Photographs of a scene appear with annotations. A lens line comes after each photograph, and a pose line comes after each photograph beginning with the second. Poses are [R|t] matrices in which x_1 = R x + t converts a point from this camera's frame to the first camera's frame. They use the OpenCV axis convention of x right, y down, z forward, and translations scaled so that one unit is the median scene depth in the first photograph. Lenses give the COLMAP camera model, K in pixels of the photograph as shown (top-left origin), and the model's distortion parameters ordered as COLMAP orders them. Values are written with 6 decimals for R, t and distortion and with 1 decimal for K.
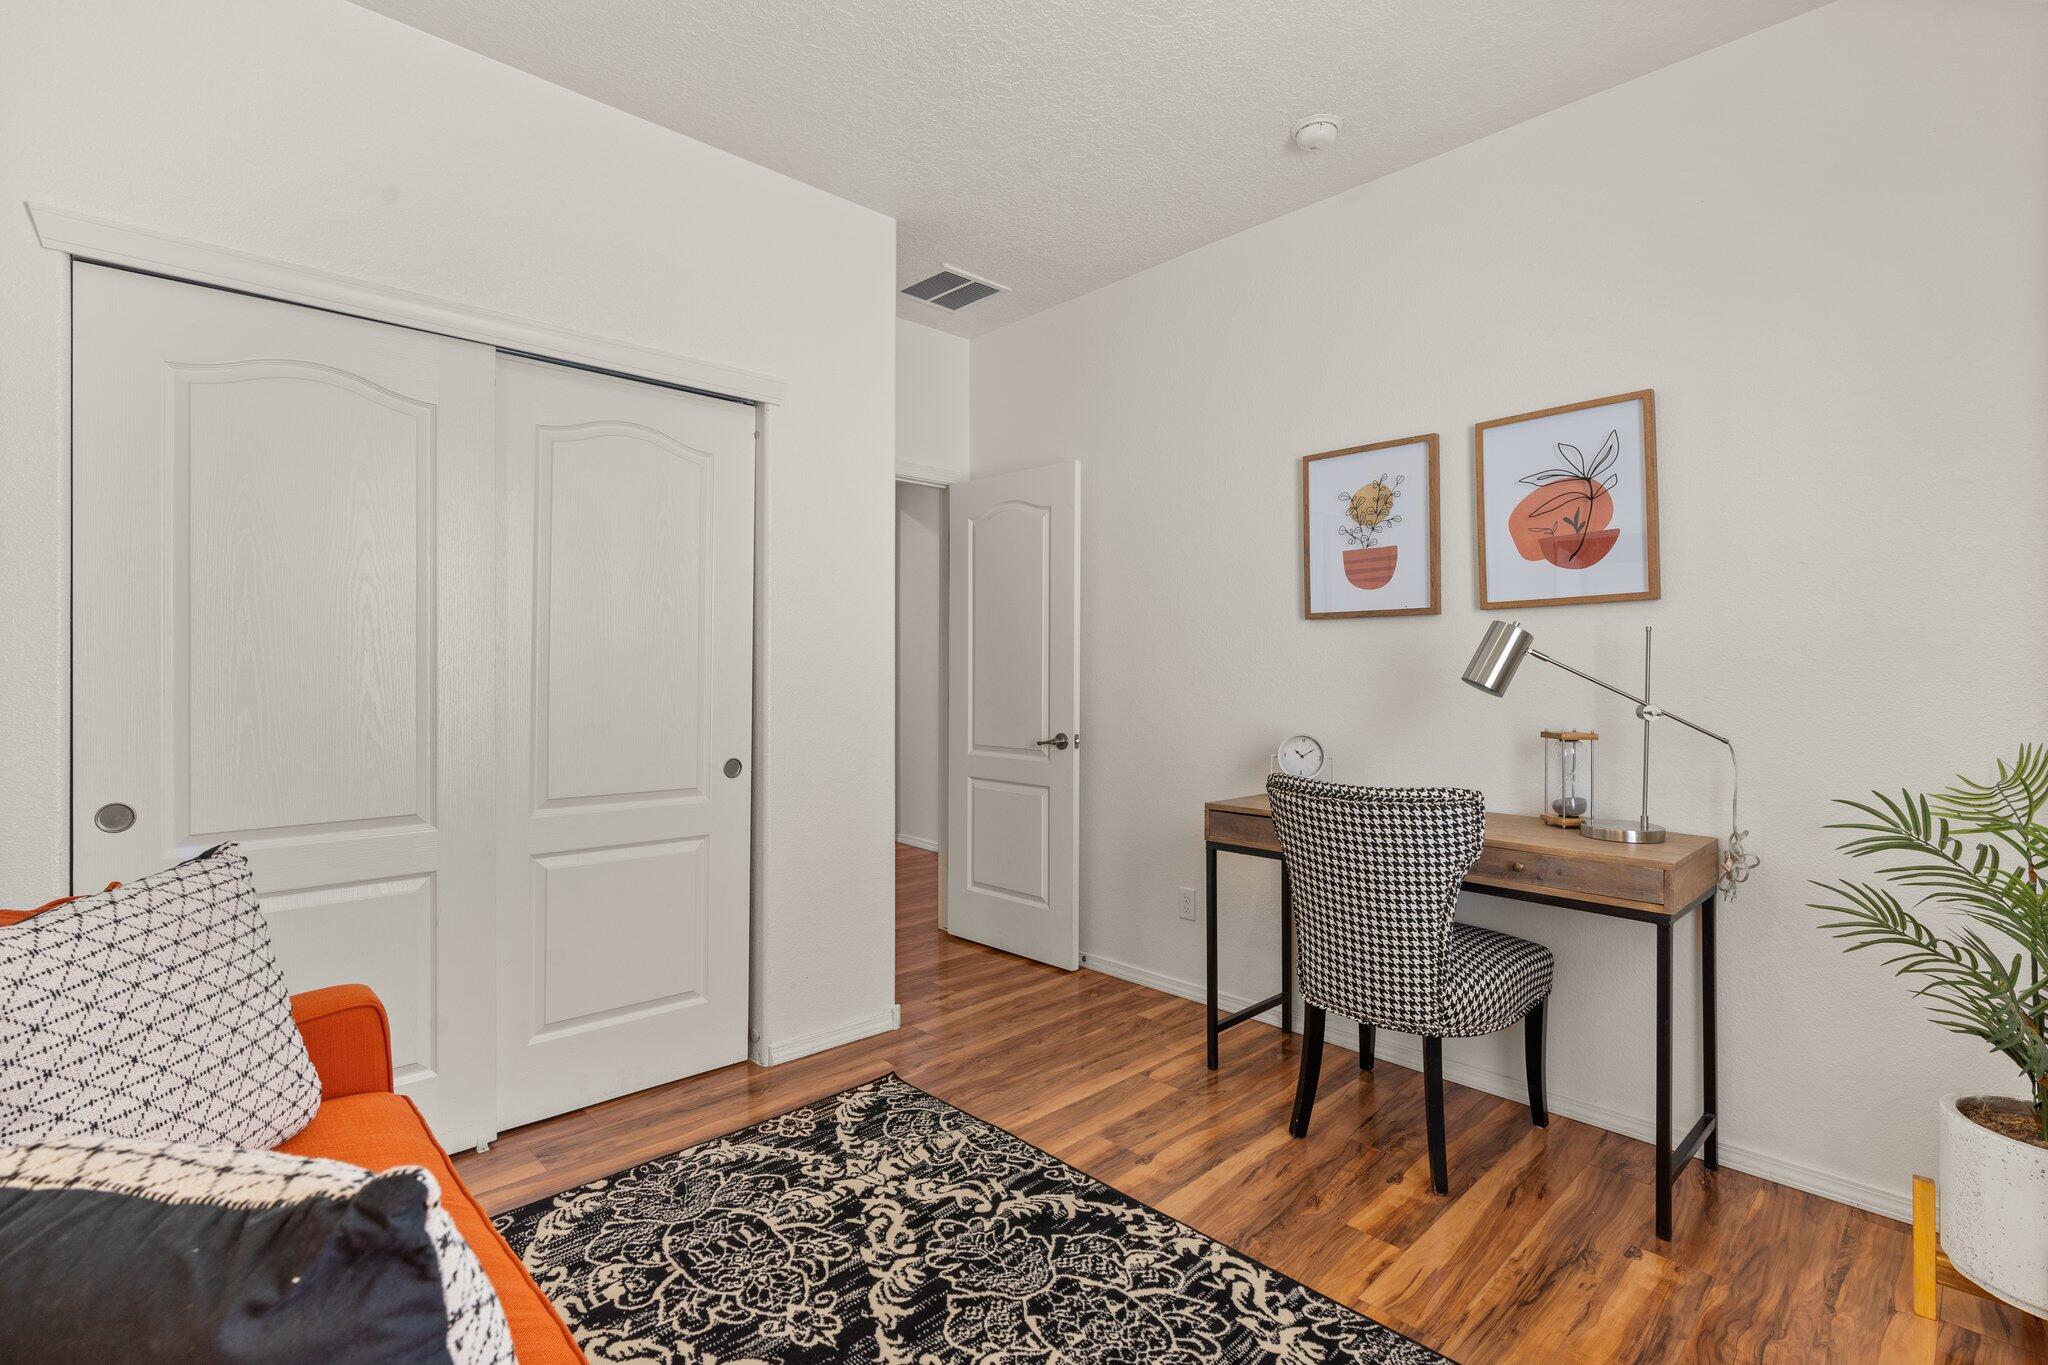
lens RADIAL K [[934.6, 0, 1042.7], [0, 934.6, 669.9], [0, 0, 1]] dist [-0.010985, 0.003097]
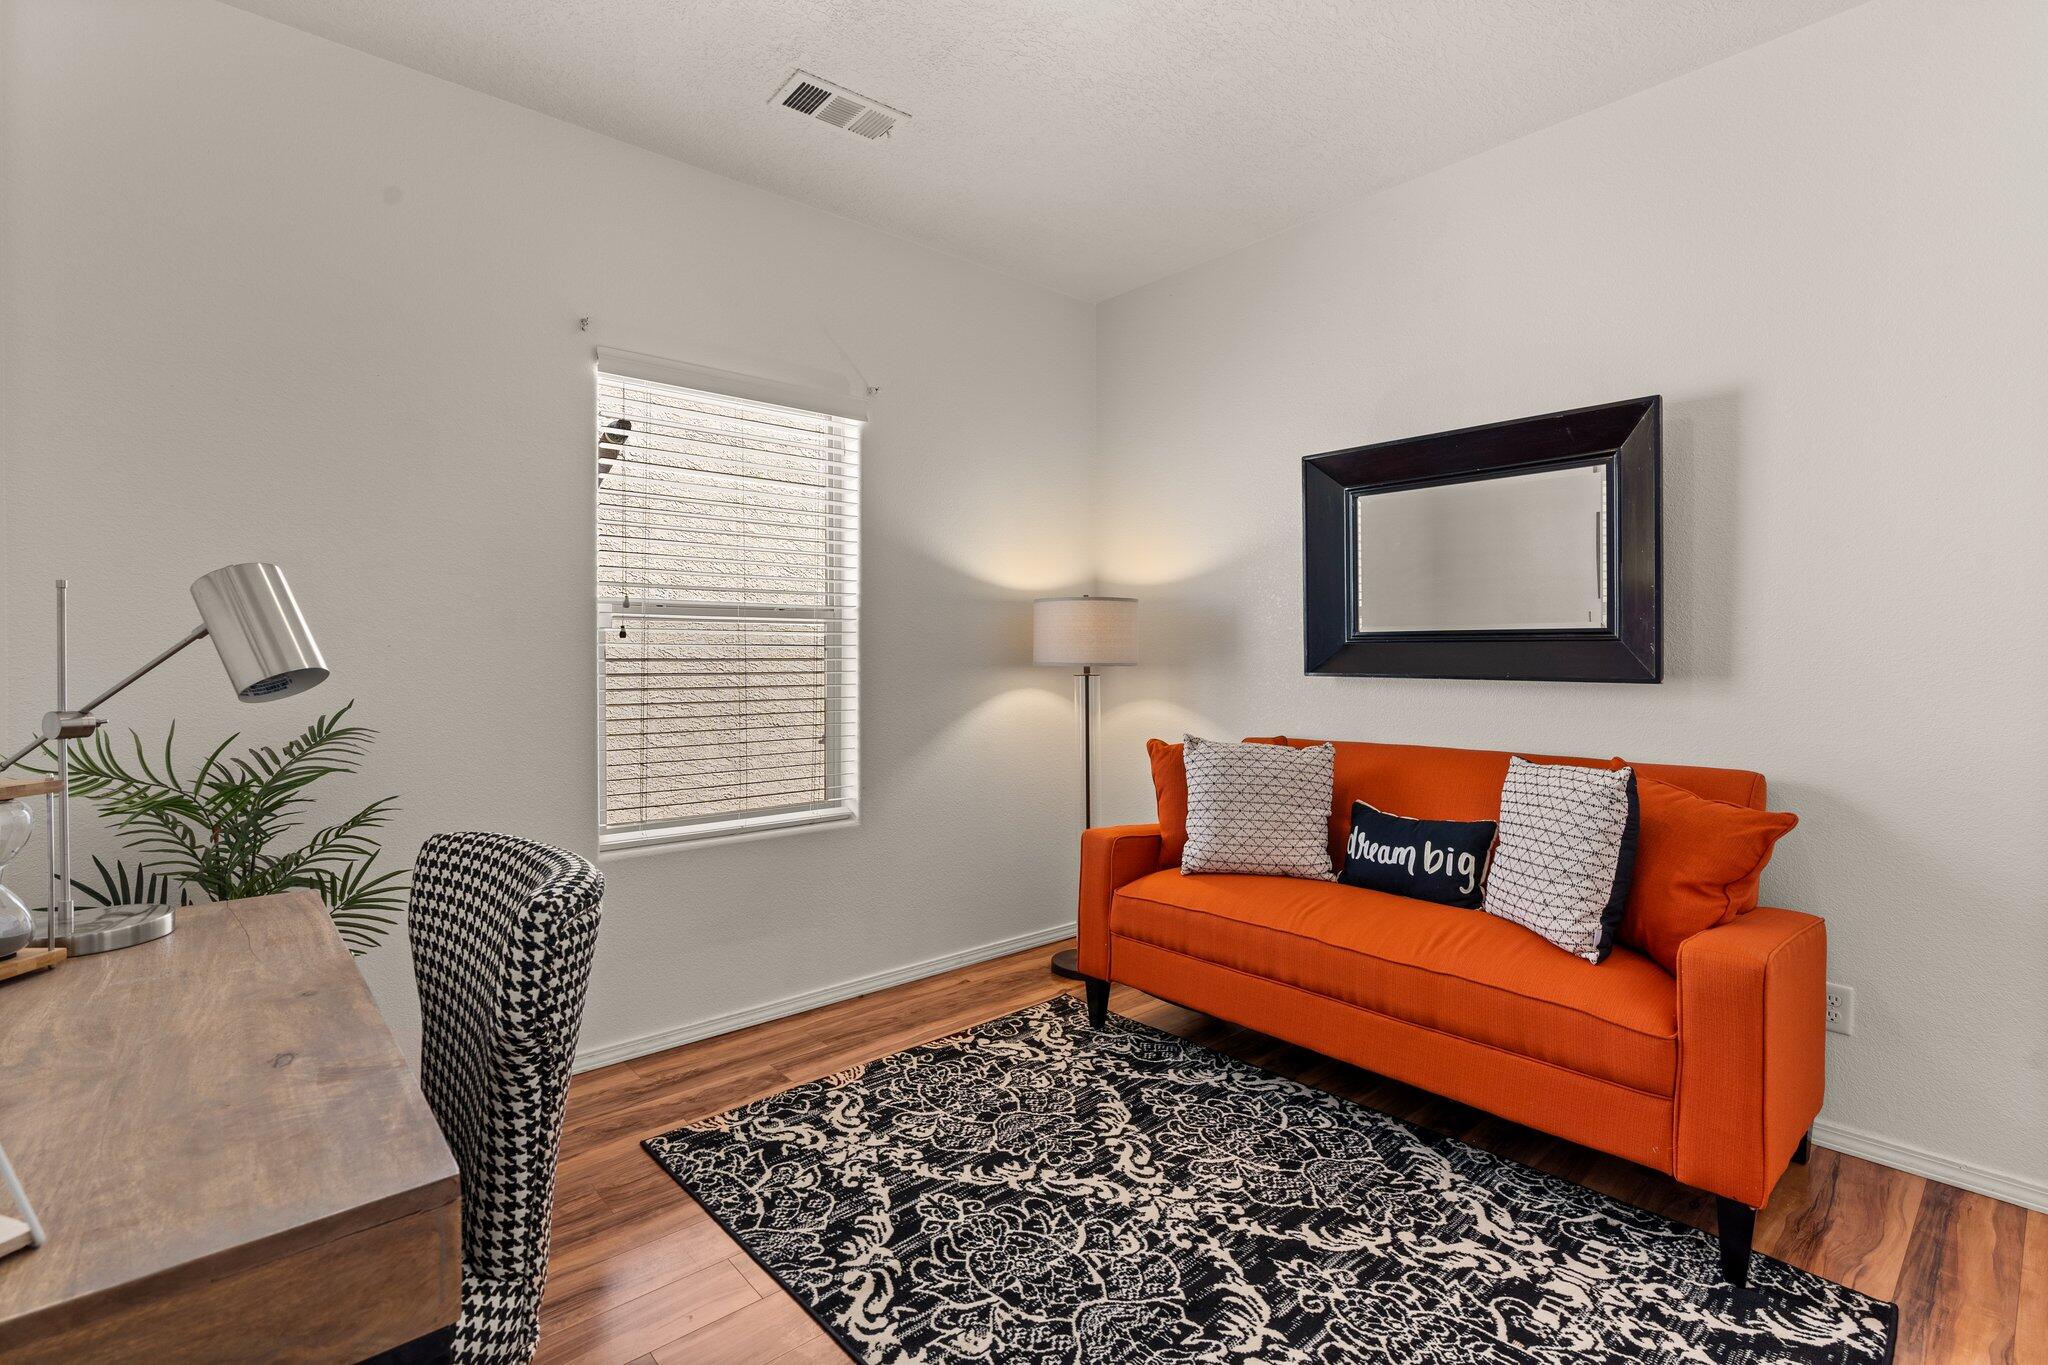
lens RADIAL K [[934.6, 0, 1028.4], [0, 934.6, 665.8], [0, 0, 1]] dist [-0.010985, 0.003097]
pose [[-0.998462, -0.000784, 0.055432, 0.007554], [0.000022, 0.999894, 0.014549, -0.000178], [-0.055437, 0.014528, -0.998356, 1.983718]]
